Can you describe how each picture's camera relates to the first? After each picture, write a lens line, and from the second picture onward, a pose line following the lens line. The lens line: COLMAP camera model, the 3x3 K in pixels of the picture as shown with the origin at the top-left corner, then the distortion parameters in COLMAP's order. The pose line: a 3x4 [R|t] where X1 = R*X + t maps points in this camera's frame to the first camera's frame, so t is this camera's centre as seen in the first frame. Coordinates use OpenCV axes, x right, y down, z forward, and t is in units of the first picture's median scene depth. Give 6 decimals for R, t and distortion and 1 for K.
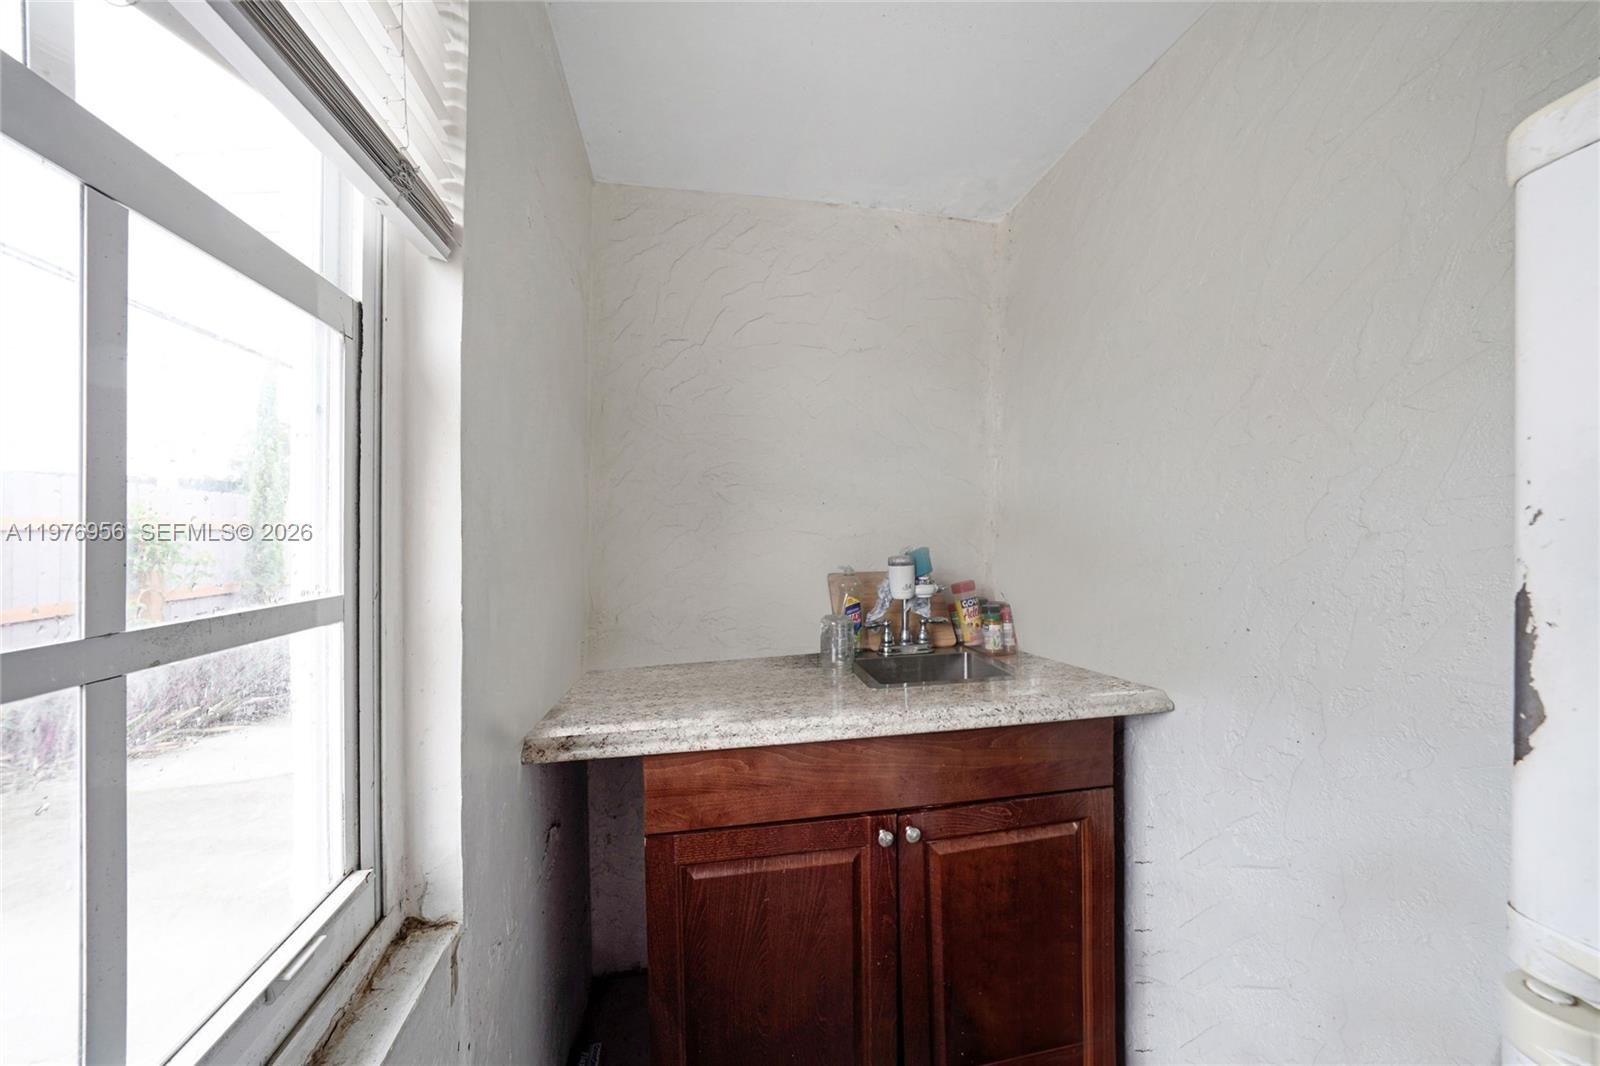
lens RADIAL K [[632.4, 0, 800.0], [0, 632.4, 533.0], [0, 0, 1]] dist [-0.000950, 0.006681]
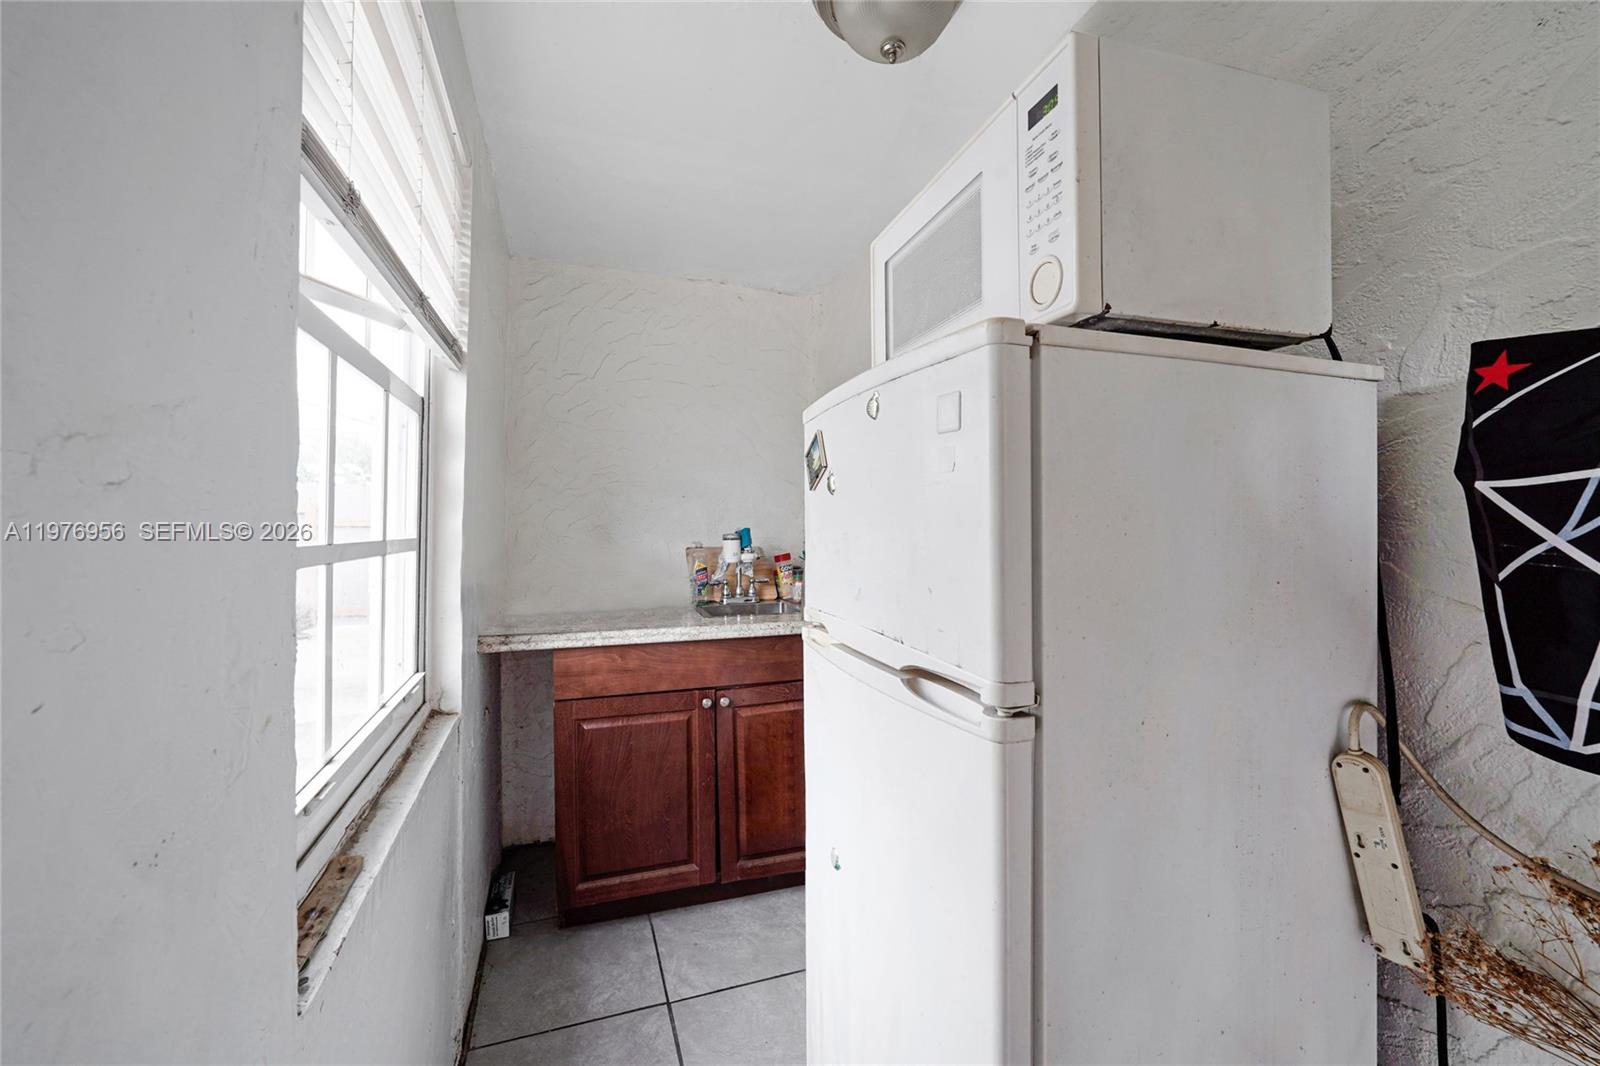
lens RADIAL K [[632.4, 0, 800.0], [0, 632.4, 533.0], [0, 0, 1]] dist [-0.000950, 0.006681]
pose [[0.985616, 0.012397, 0.168546, 0.089950], [-0.014799, 0.999806, 0.013002, 0.017150], [-0.168352, -0.015309, 0.985608, -0.638371]]
